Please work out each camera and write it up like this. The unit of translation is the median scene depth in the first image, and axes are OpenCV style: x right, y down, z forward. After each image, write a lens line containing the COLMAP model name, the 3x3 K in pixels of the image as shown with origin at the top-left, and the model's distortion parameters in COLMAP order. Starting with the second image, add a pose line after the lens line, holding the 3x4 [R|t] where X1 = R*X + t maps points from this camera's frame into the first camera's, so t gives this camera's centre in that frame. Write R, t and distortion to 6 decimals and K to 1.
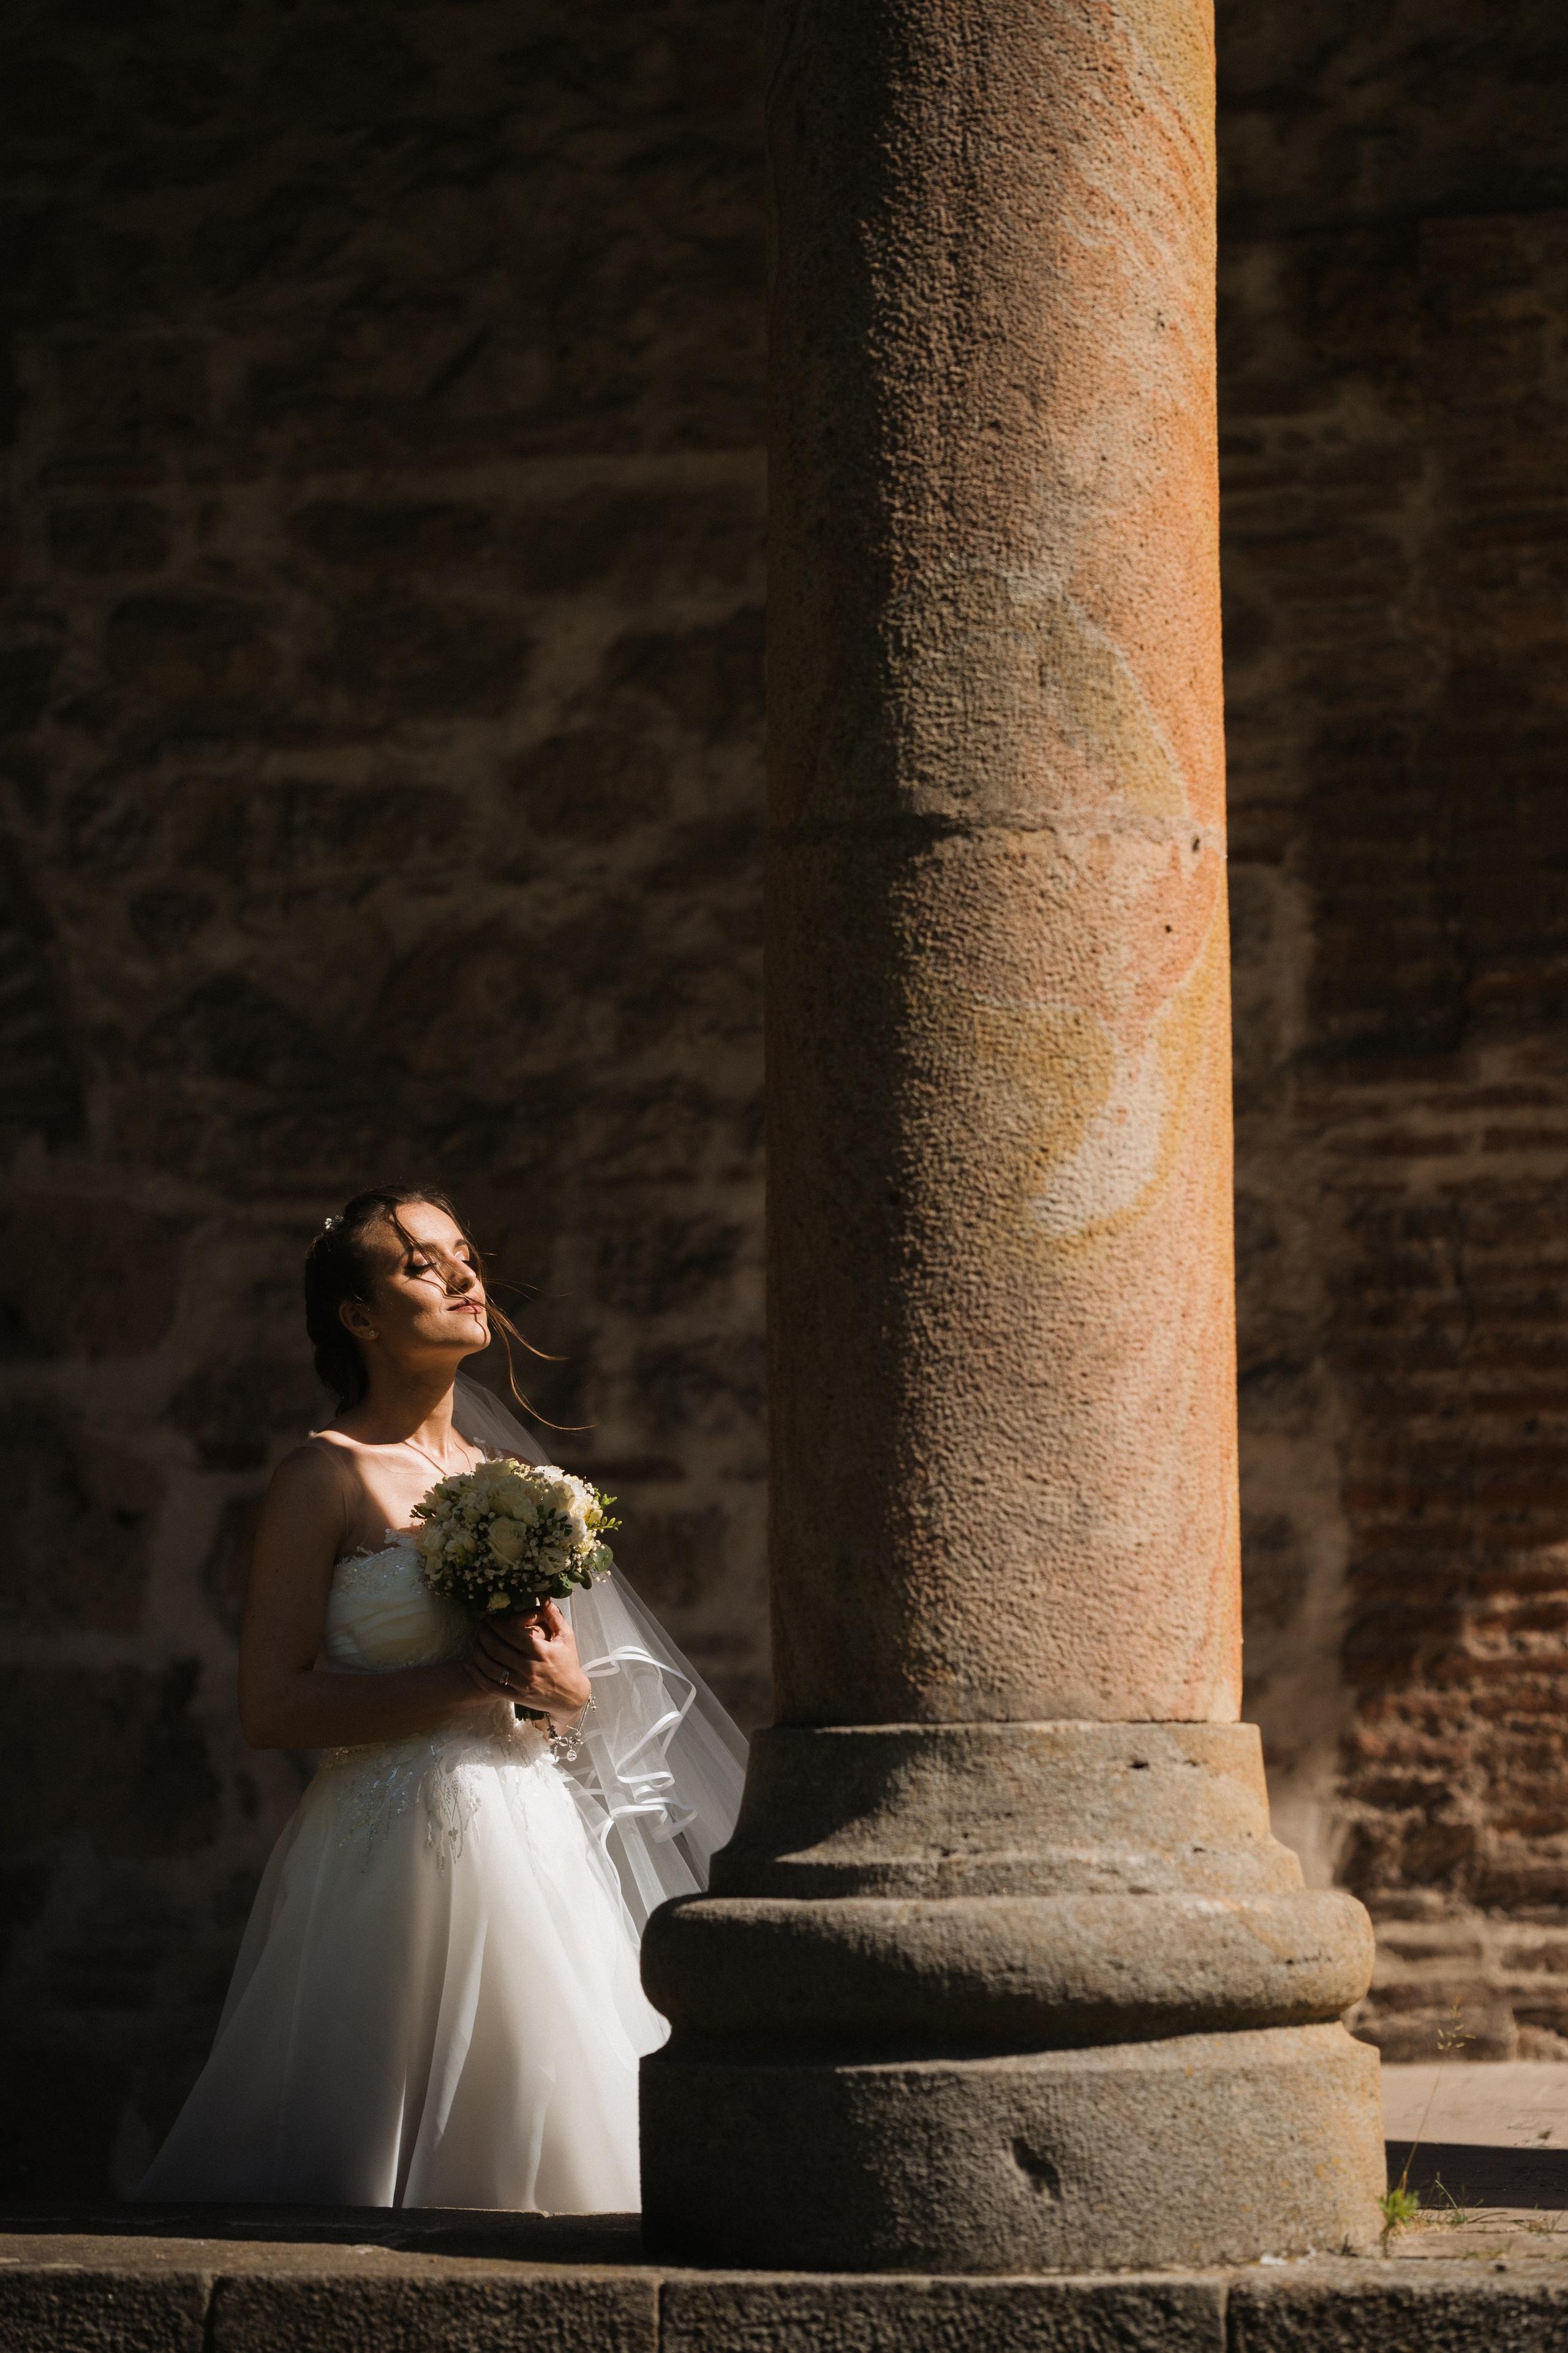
lens RADIAL K [[5726.0, 0, 784.0], [0, 5726.0, 1176.5], [0, 0, 1]] dist [-0.059901, 1.083767]
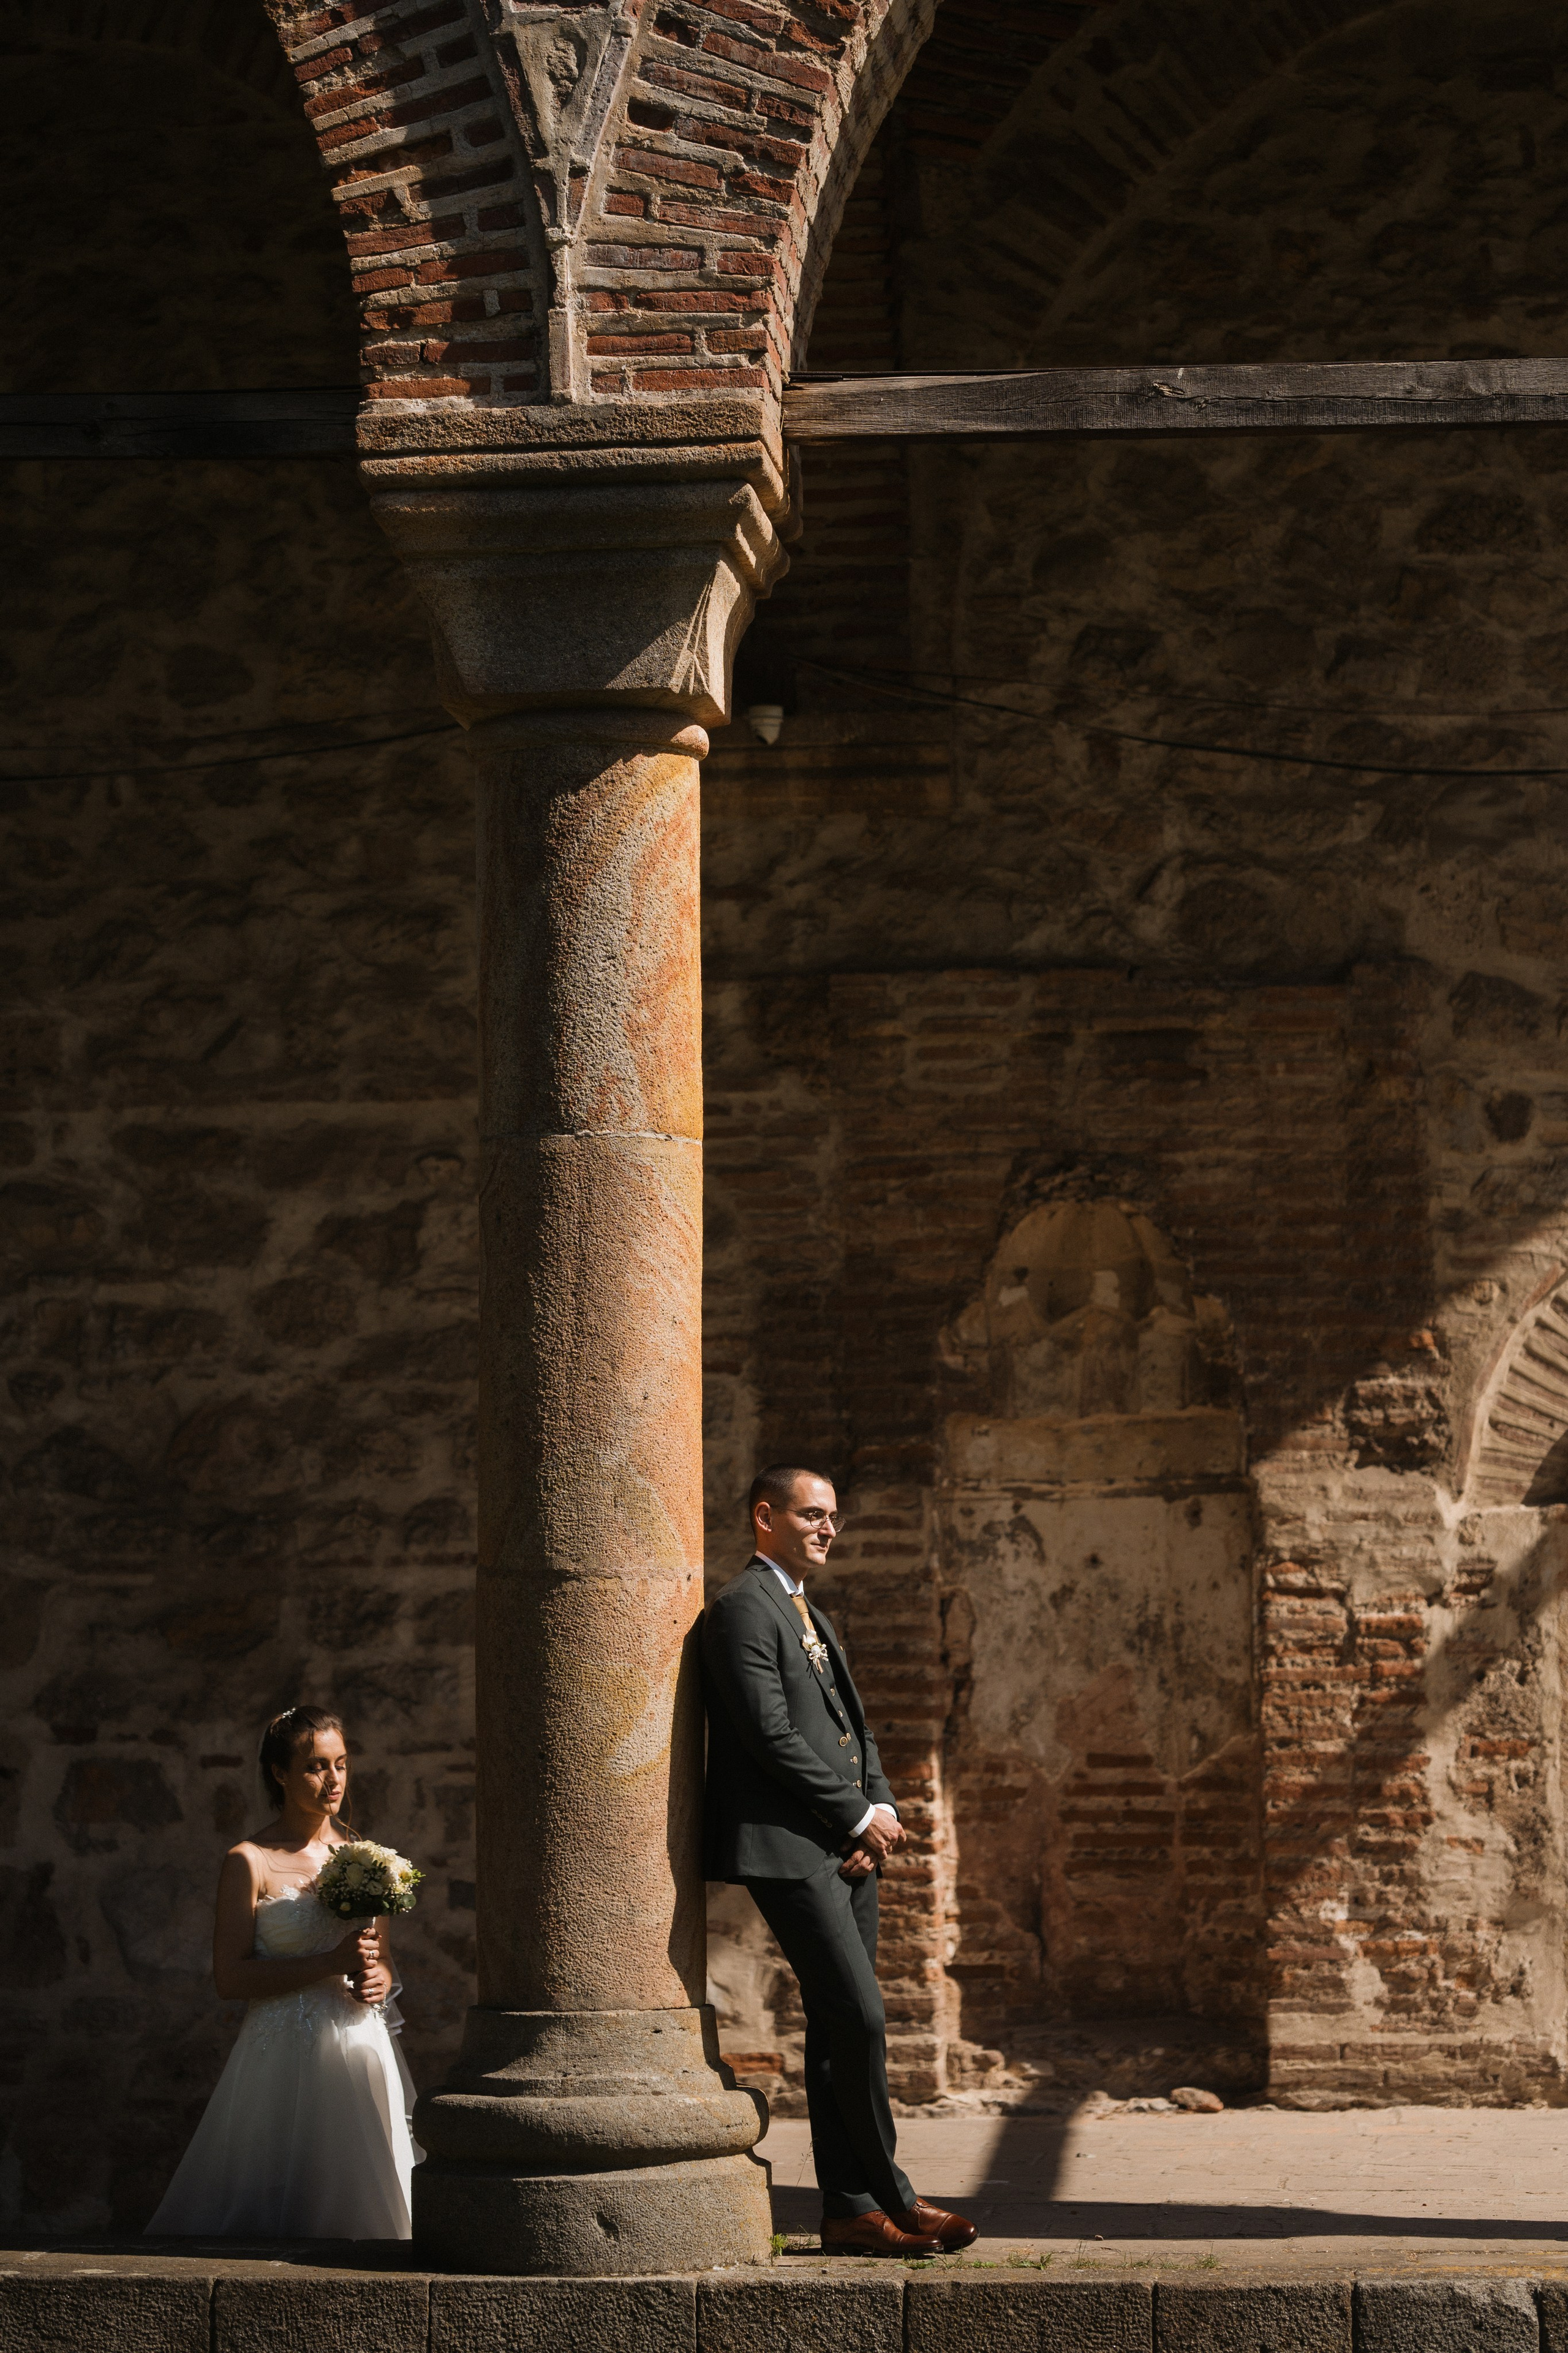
lens RADIAL K [[5726.0, 0, 784.0], [0, 5726.0, 1176.5], [0, 0, 1]] dist [-0.059901, 1.083767]
pose [[0.995841, 0.009648, 0.090596, -0.046077], [-0.011122, 0.999814, 0.015778, -0.132833], [-0.090427, -0.016720, 0.995763, -0.591089]]
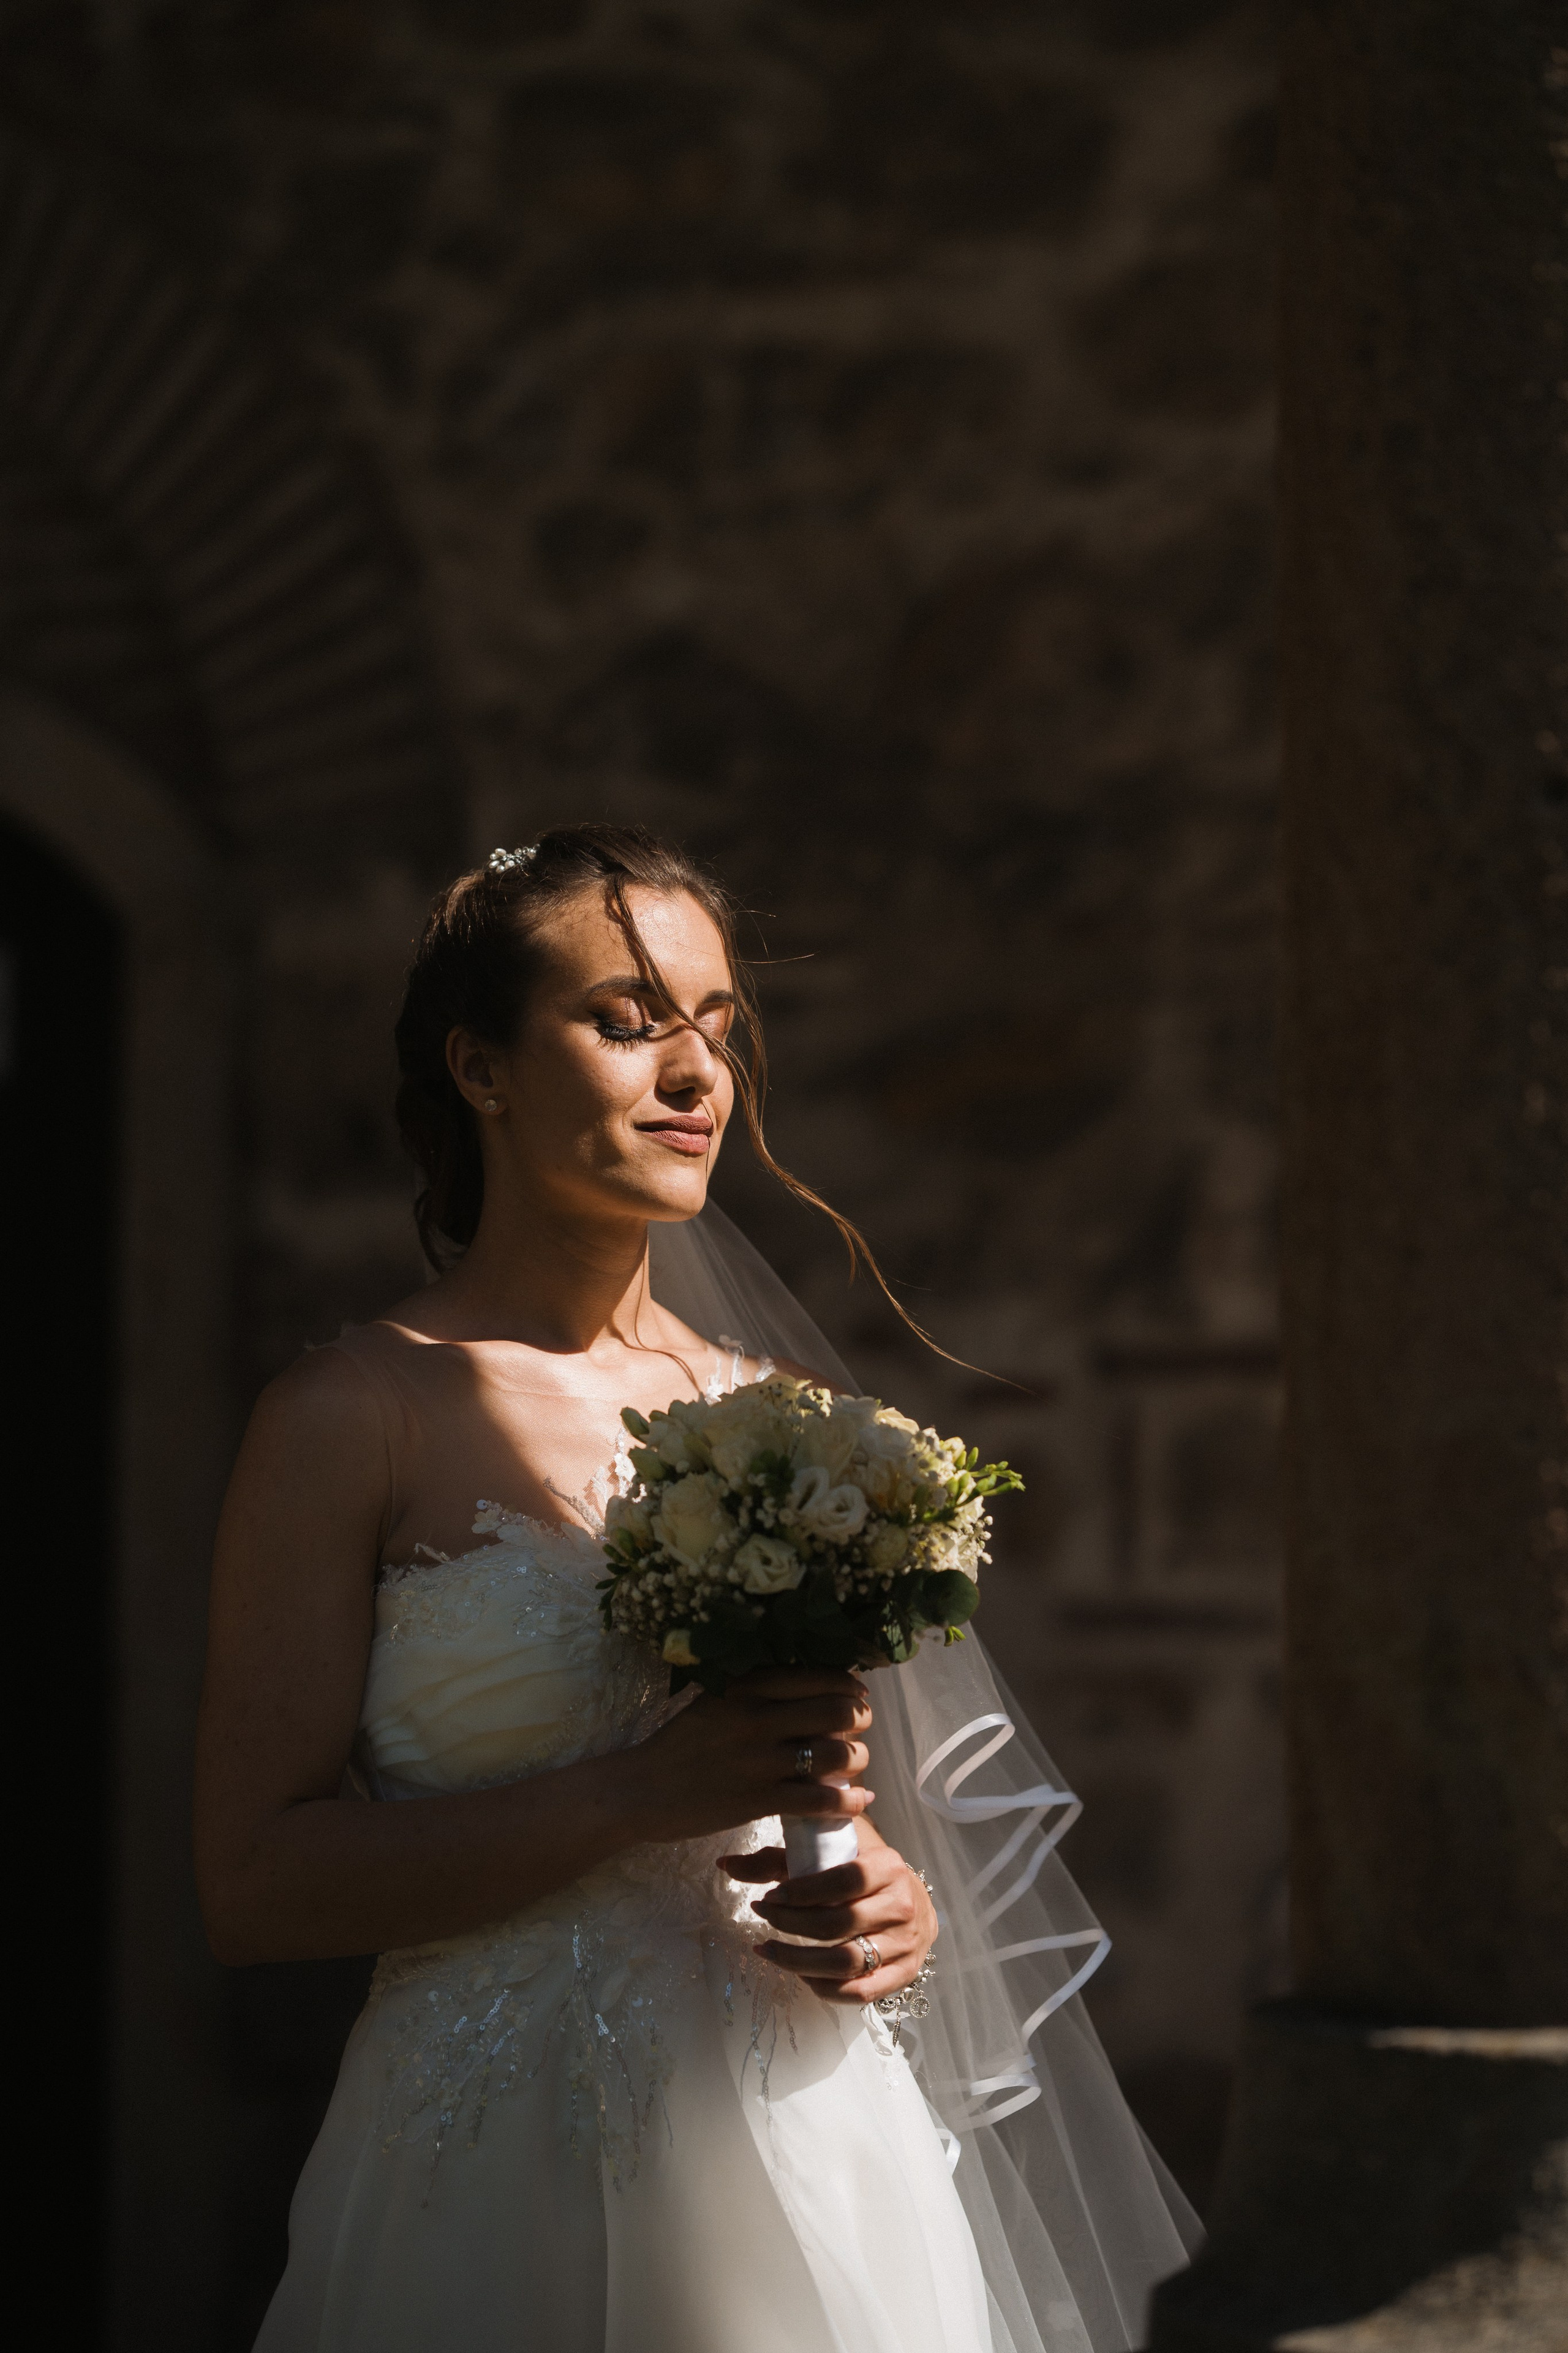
lens RADIAL K [[5726.0, 0, 784.0], [0, 5726.0, 1176.5], [0, 0, 1]] dist [-0.059901, 1.083767]
pose [[0.989894, 0.003022, -0.141778, 0.012845], [0.000500, 0.999692, 0.024798, 0.013136], [0.141809, -0.024618, 0.989588, 0.331657]]
